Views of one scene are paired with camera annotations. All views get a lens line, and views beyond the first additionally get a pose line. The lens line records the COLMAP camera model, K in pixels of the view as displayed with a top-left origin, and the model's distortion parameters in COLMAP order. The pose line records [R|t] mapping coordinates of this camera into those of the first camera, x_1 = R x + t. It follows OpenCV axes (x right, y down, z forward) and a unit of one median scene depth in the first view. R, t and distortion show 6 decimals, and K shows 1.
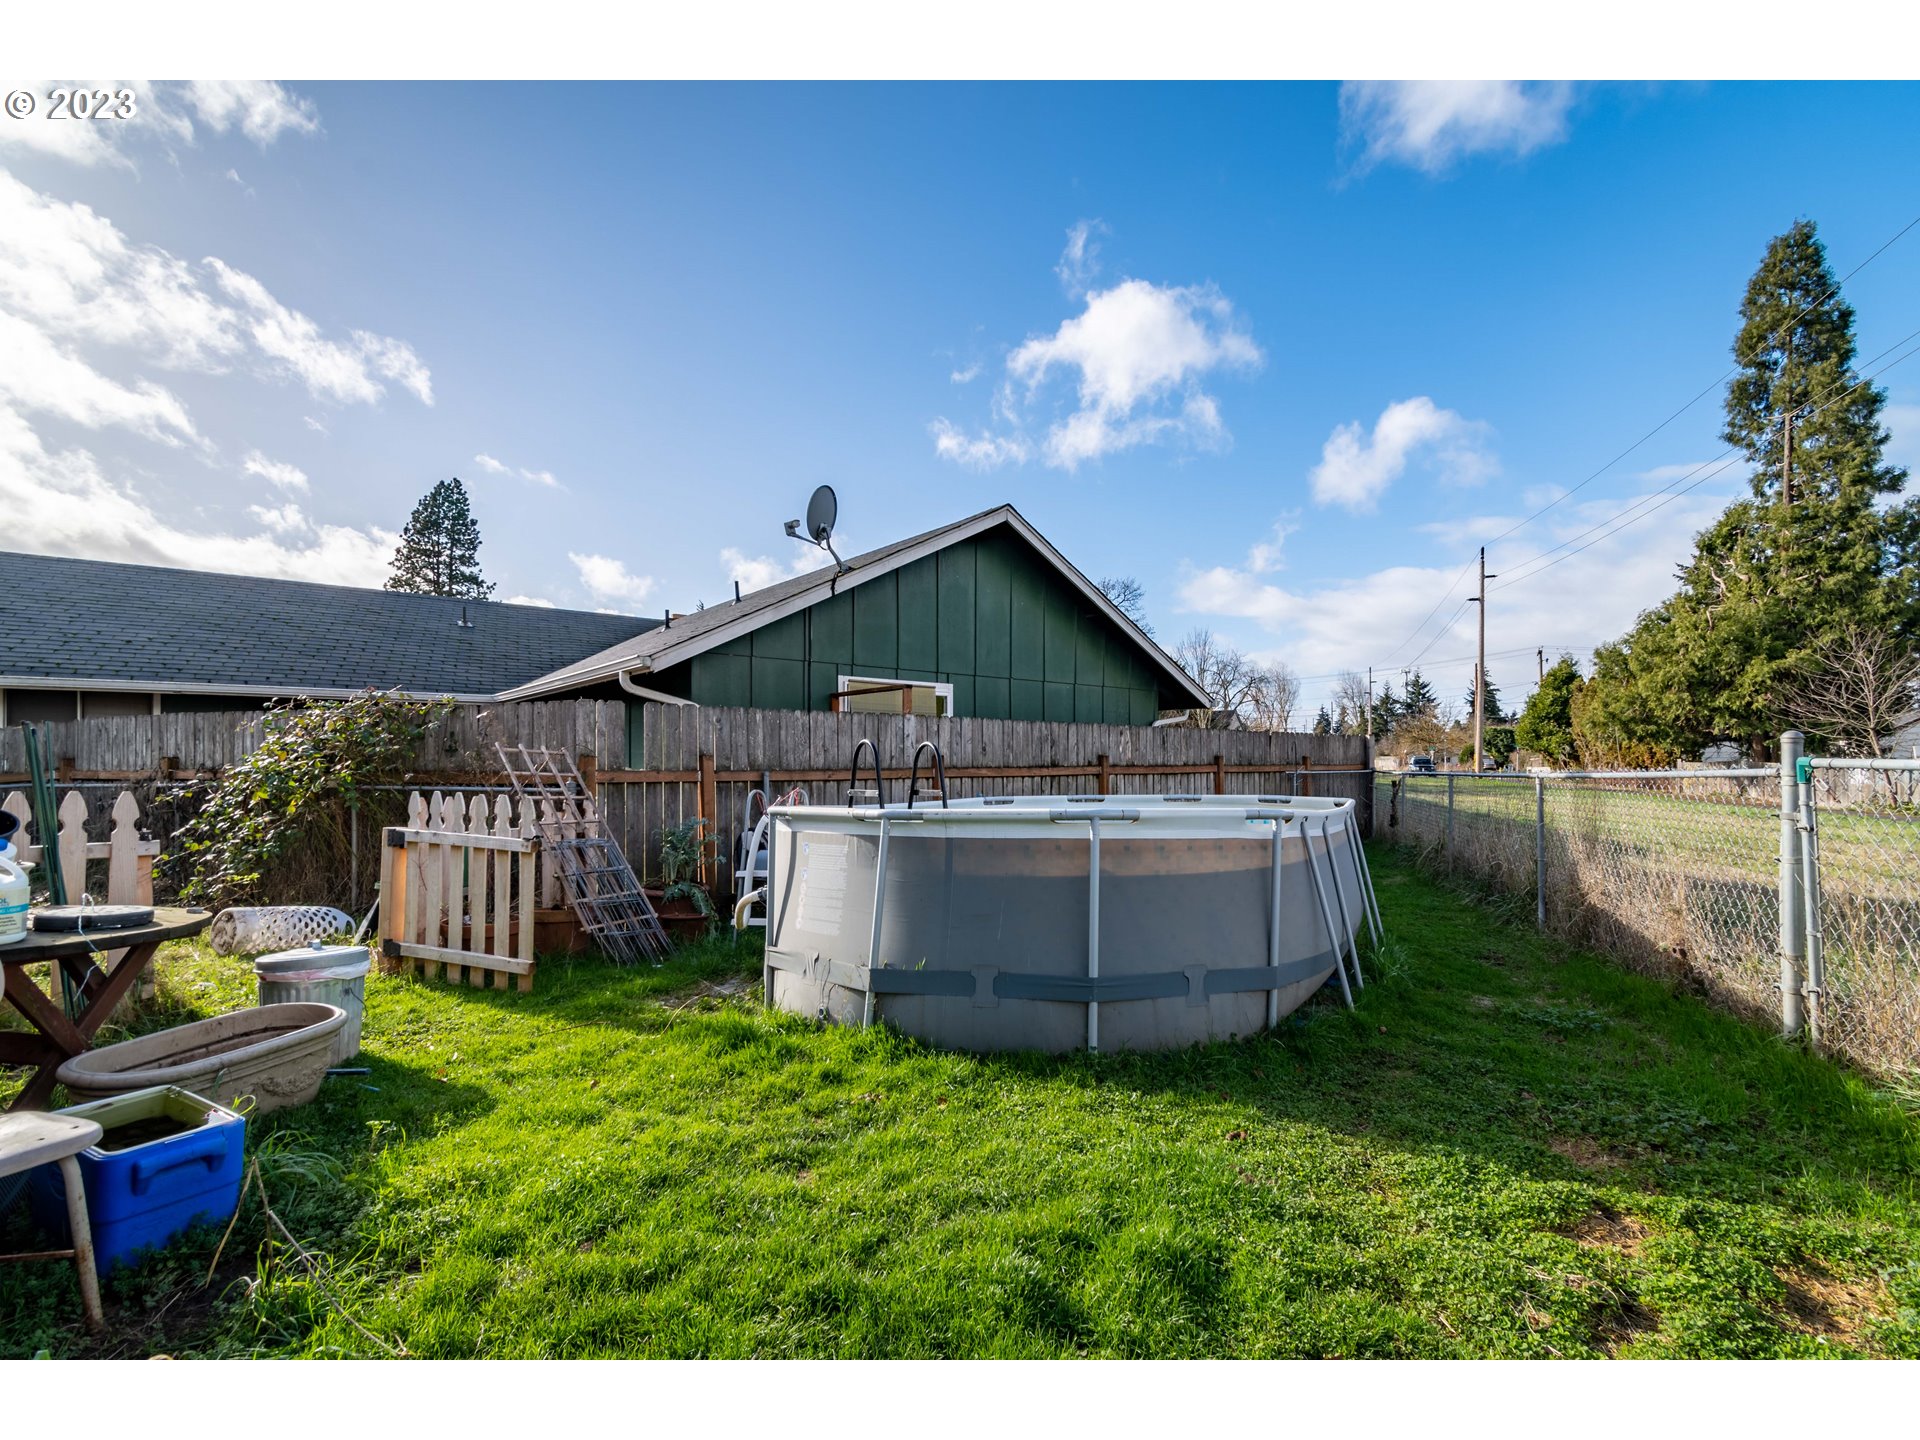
lens RADIAL K [[845.6, 0, 971.8], [0, 845.6, 759.8], [0, 0, 1]] dist [-0.000177, -0.000241]
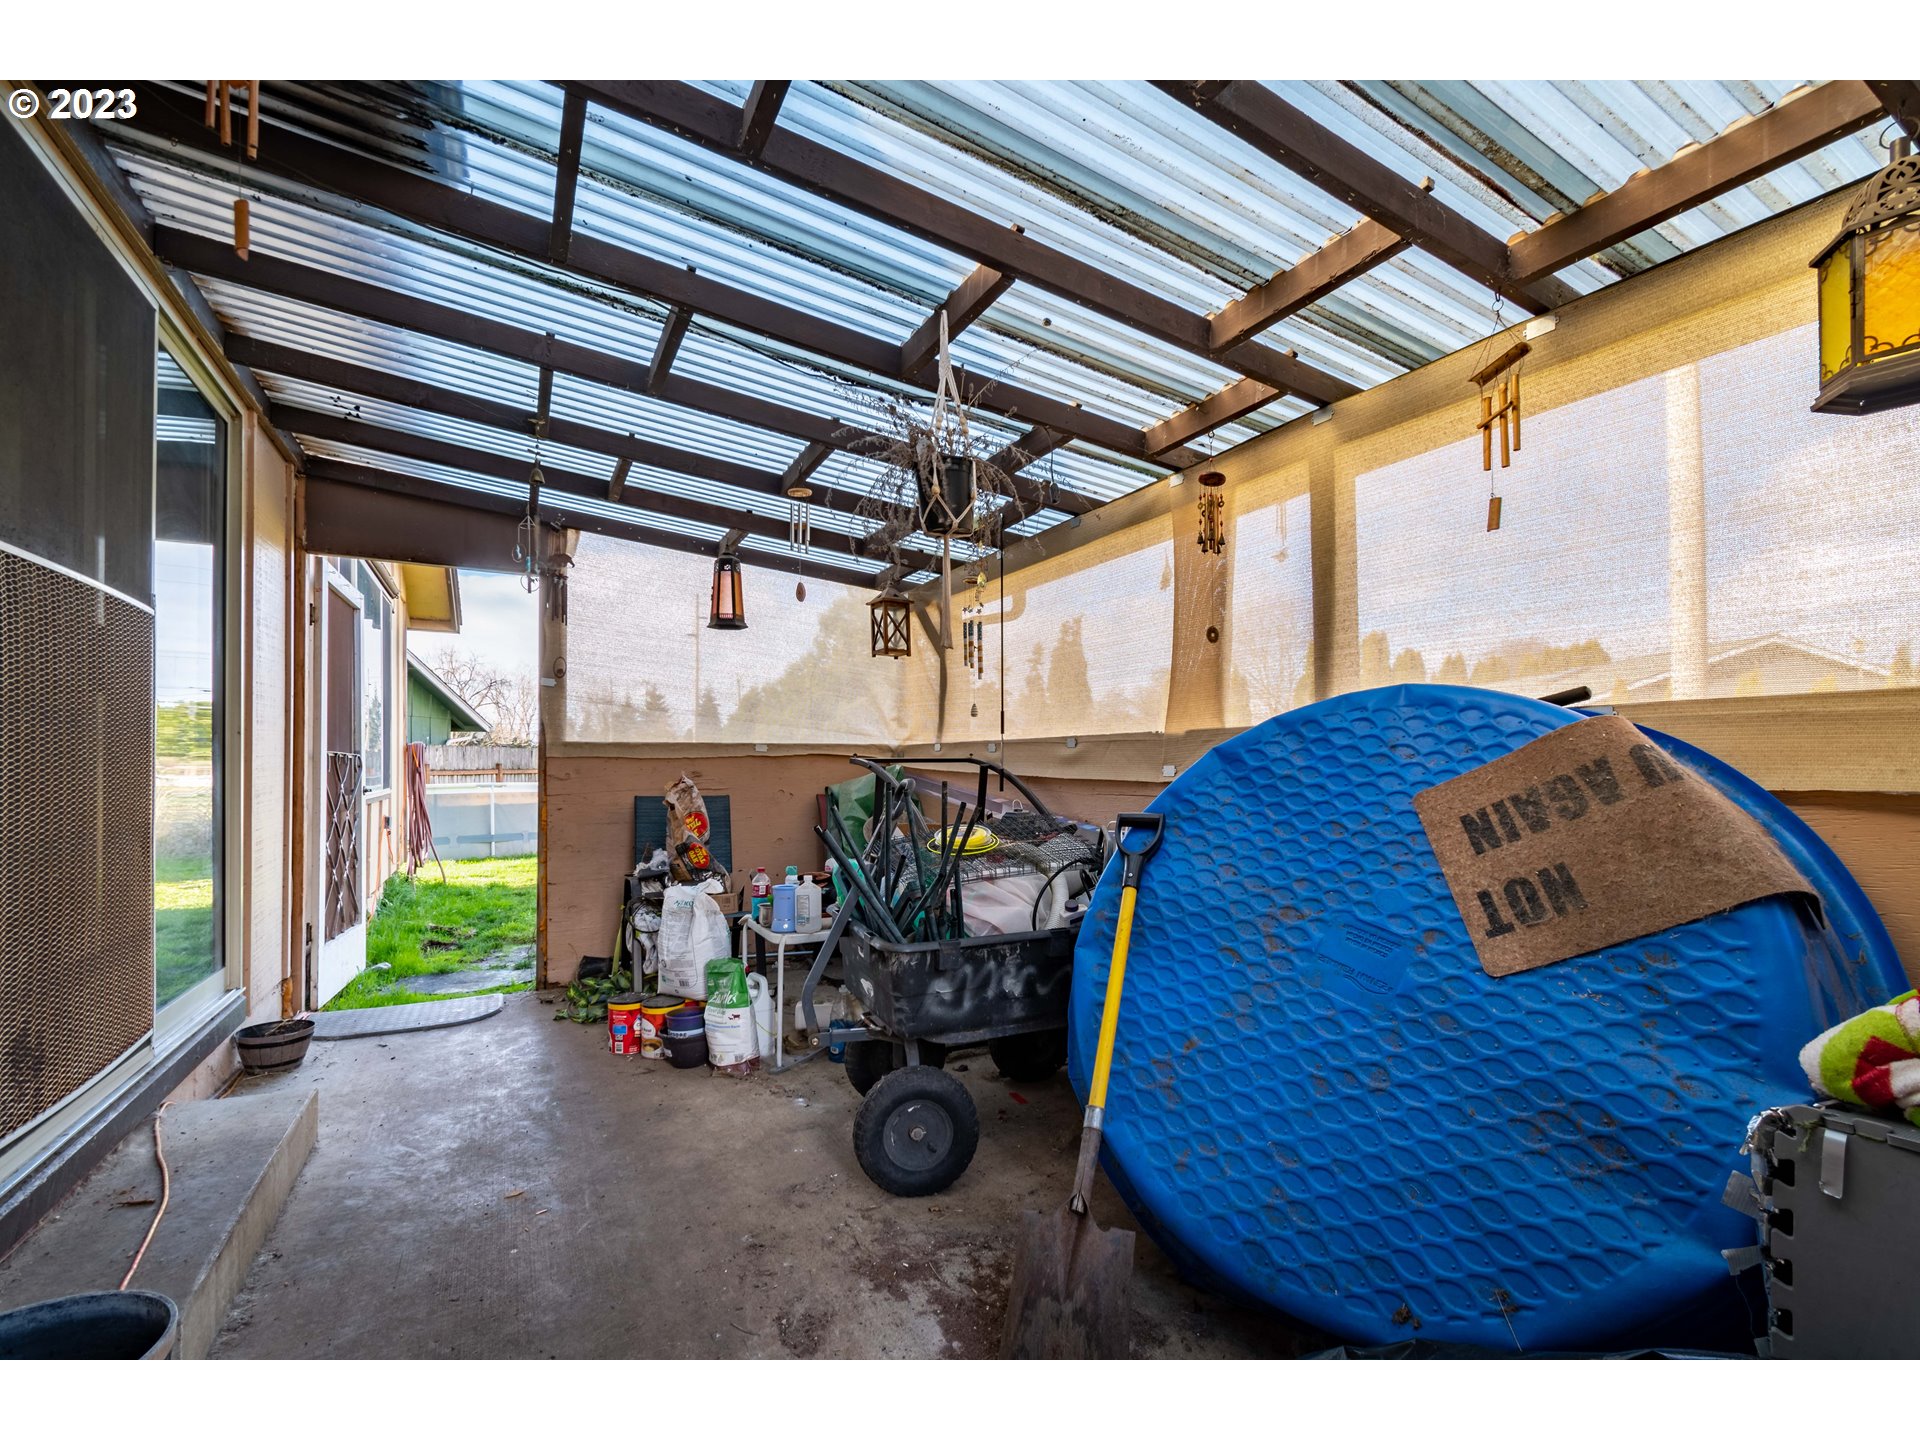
lens RADIAL K [[845.6, 0, 971.8], [0, 845.6, 759.8], [0, 0, 1]] dist [-0.000177, -0.000241]
pose [[0.667473, 0.000793, 0.744633, -0.382113], [0.002422, 0.999992, -0.003235, -0.005916], [-0.744630, 0.003963, 0.667466, -0.927871]]
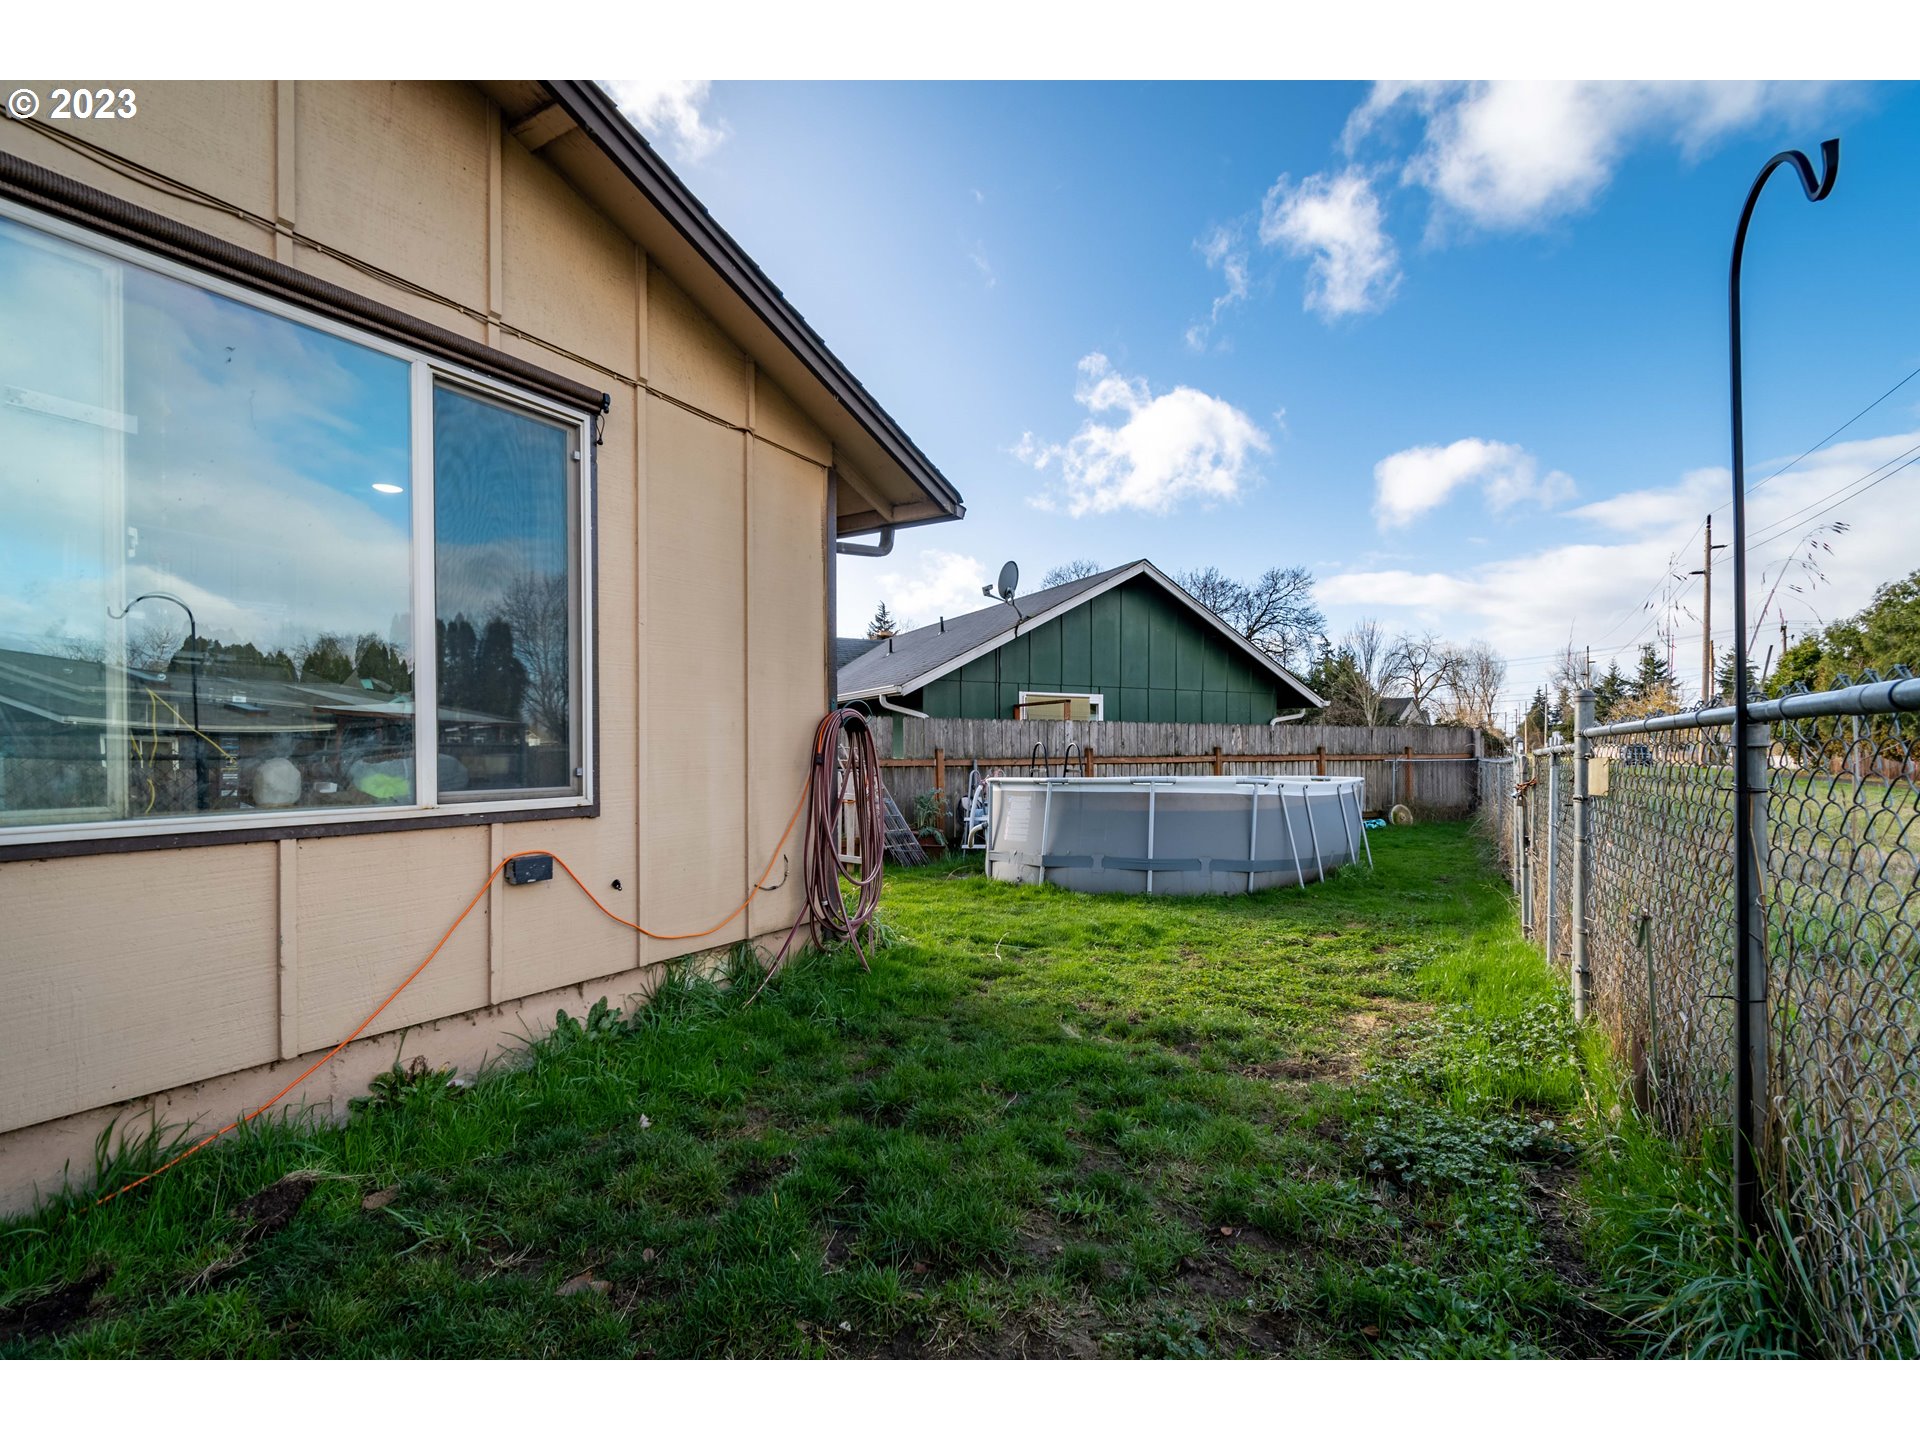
lens RADIAL K [[845.6, 0, 971.8], [0, 845.6, 759.8], [0, 0, 1]] dist [-0.000177, -0.000241]
pose [[0.979724, 0.000181, -0.200352, 0.047541], [0.002469, 0.999913, 0.012975, -0.004476], [0.200336, -0.013207, 0.979638, -0.401849]]
